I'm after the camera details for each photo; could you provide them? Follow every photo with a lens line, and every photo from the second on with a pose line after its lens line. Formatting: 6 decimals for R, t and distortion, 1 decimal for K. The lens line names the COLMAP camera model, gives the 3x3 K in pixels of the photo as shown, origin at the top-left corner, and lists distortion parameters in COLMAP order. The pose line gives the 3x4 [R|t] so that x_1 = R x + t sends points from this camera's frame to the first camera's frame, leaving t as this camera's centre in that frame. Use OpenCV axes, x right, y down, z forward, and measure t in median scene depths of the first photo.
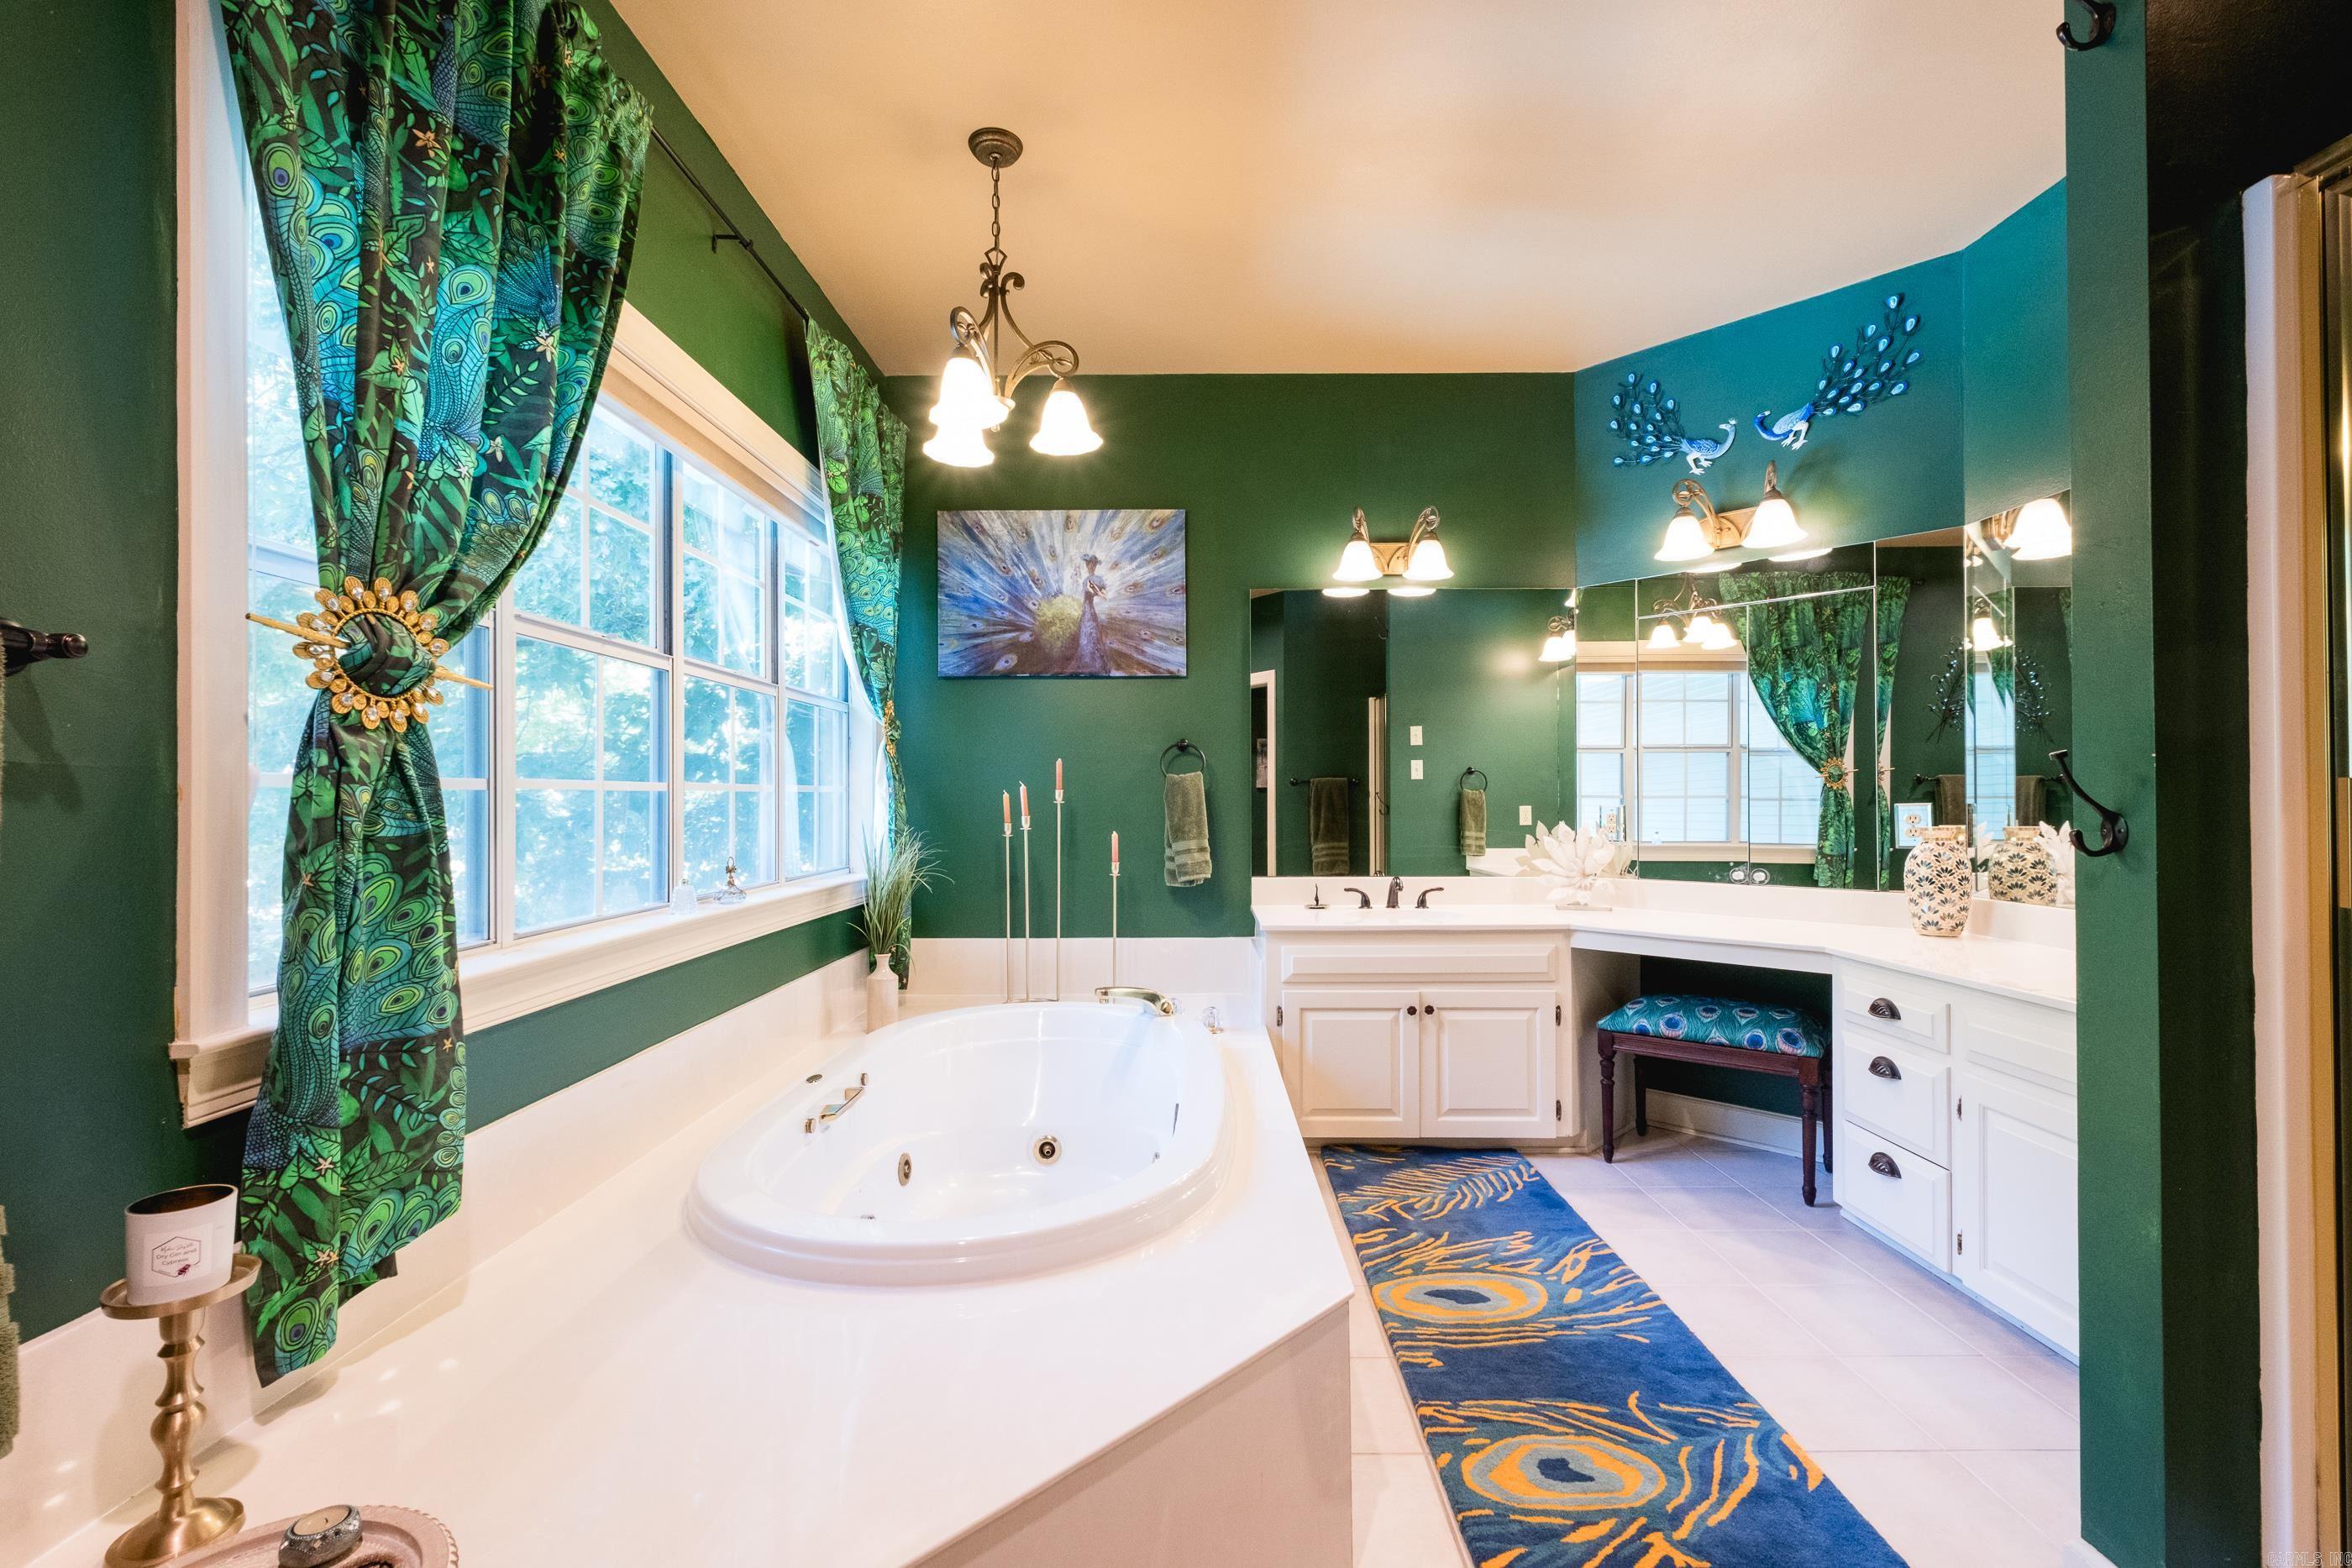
lens RADIAL K [[1001.1, 0, 1180.8], [0, 1001.1, 786.1], [0, 0, 1]] dist [0.010351, -0.007256]
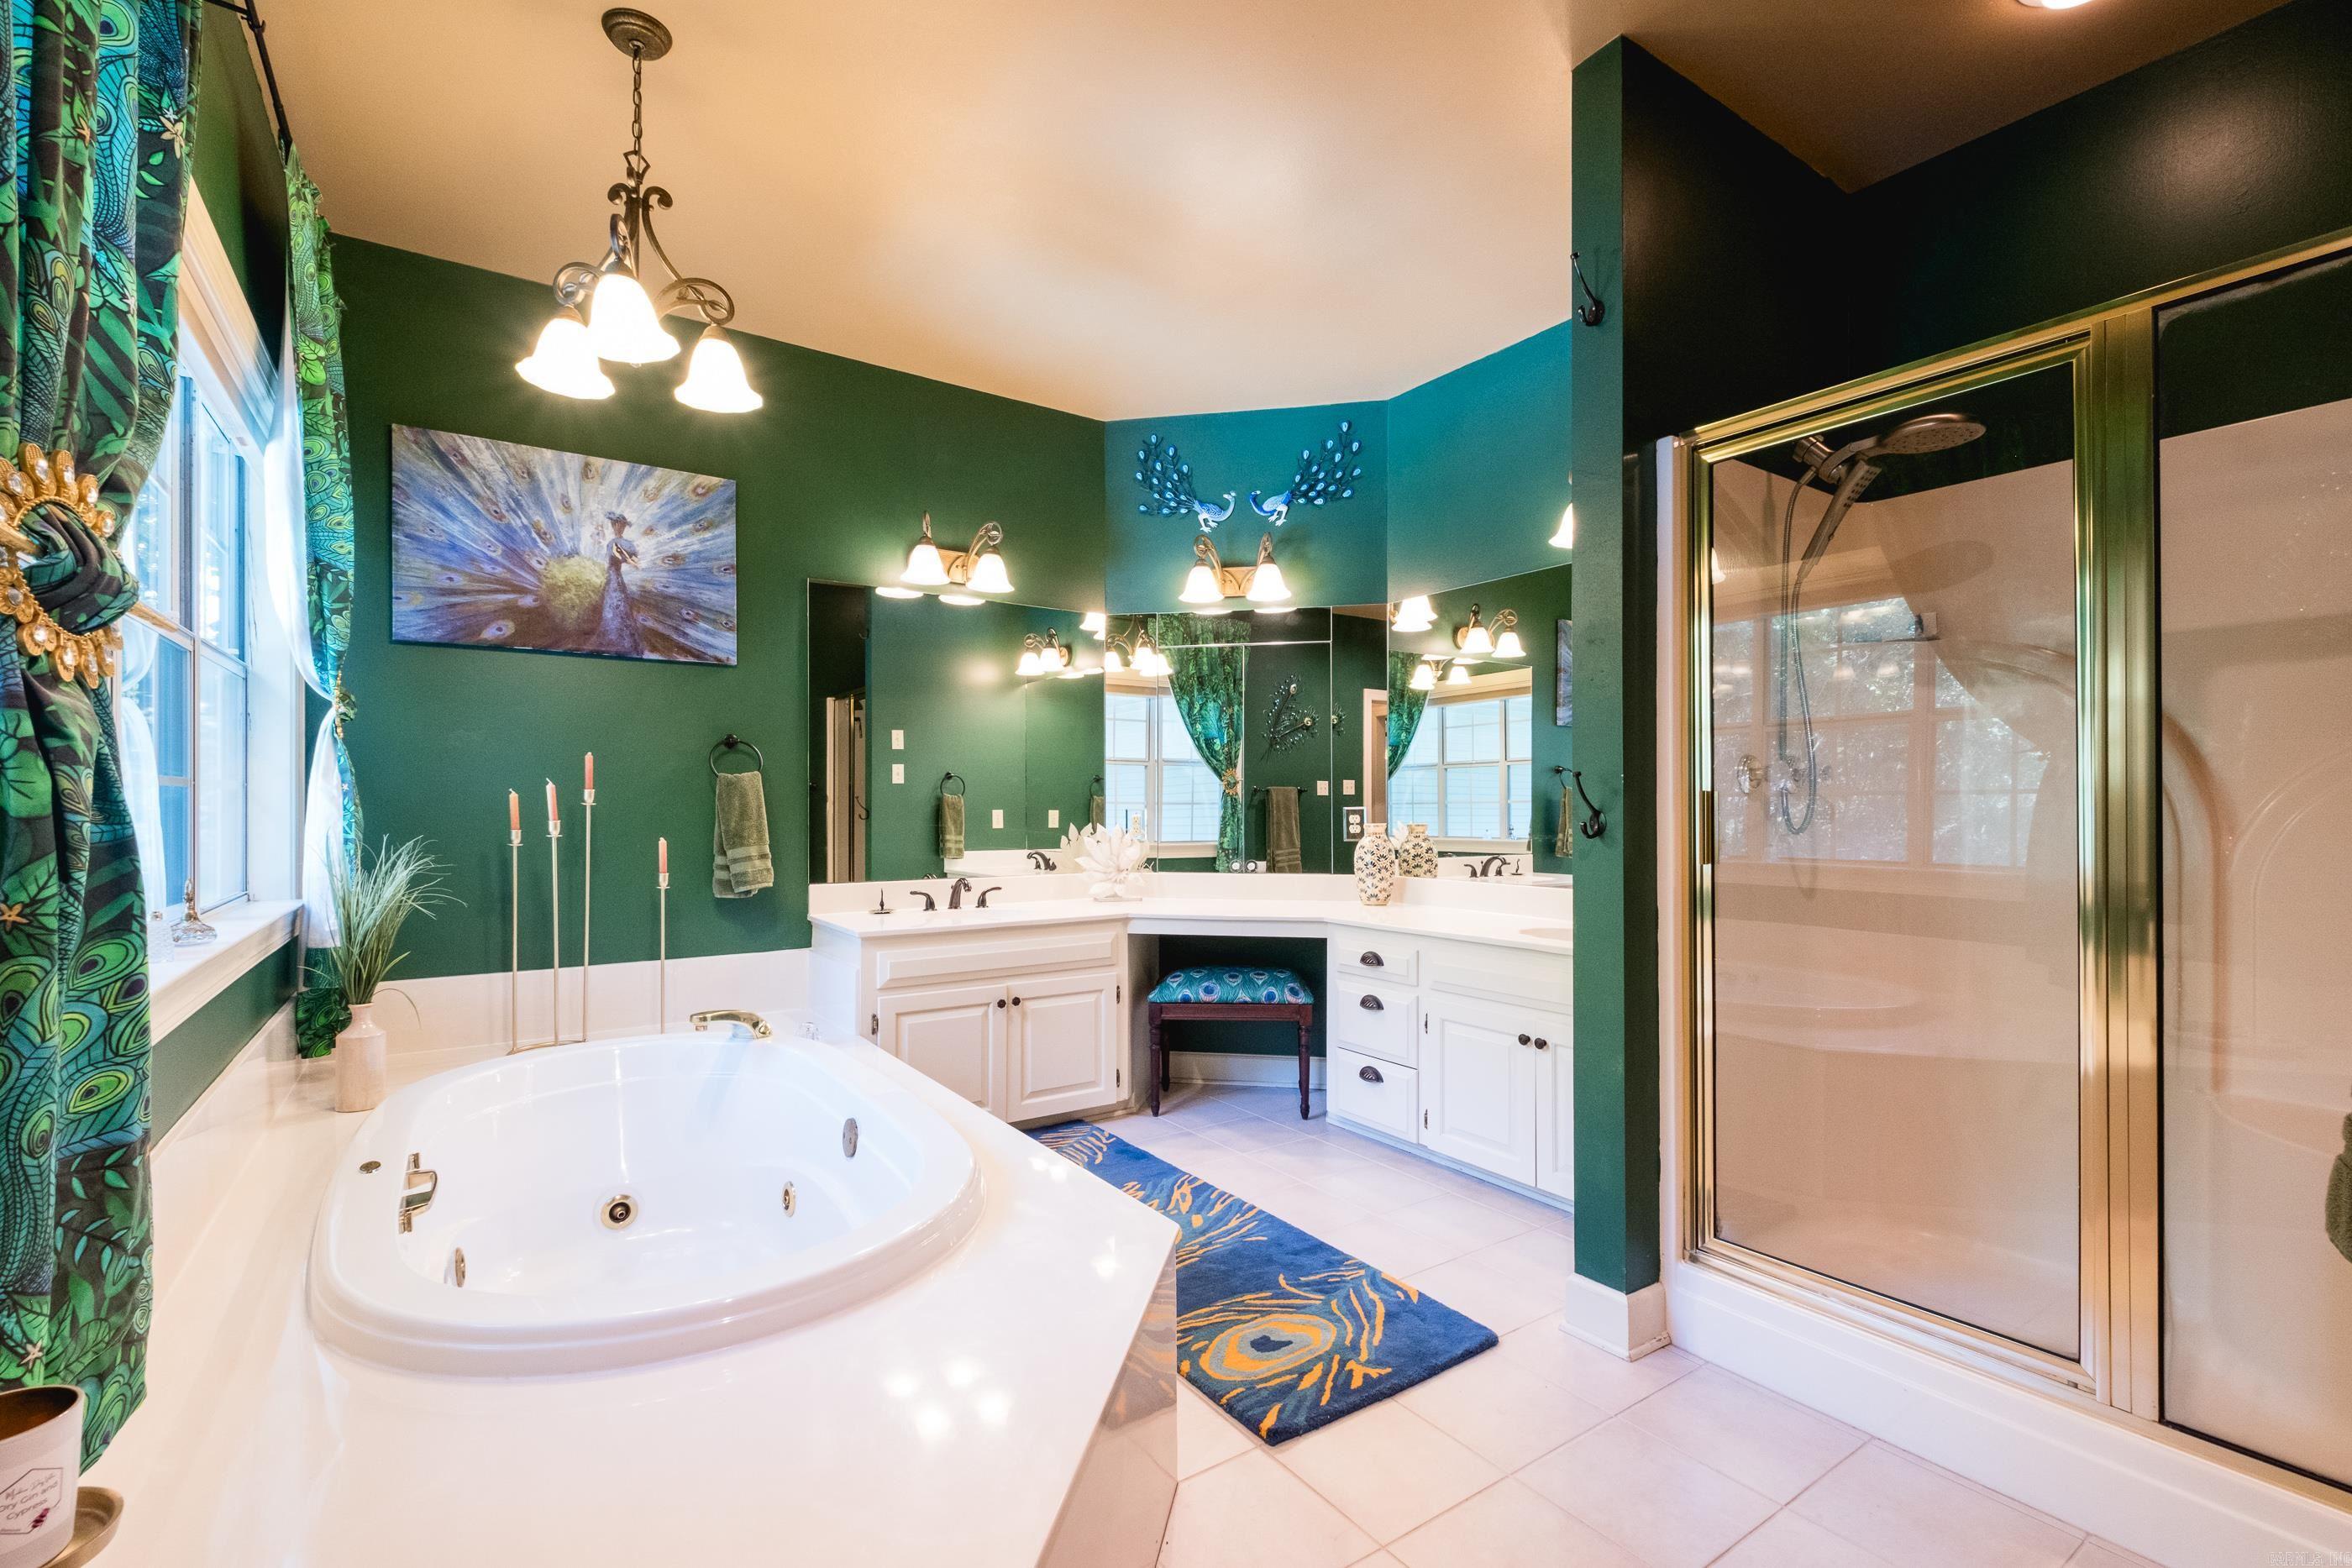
lens RADIAL K [[1014.4, 0, 1186.5], [0, 1014.4, 795.9], [0, 0, 1]] dist [0.004708, -0.003969]
pose [[0.824648, 0.008330, 0.565584, -0.209505], [-0.010775, 0.999941, 0.000984, 0.003292], [-0.565543, -0.006906, 0.824690, 0.015630]]
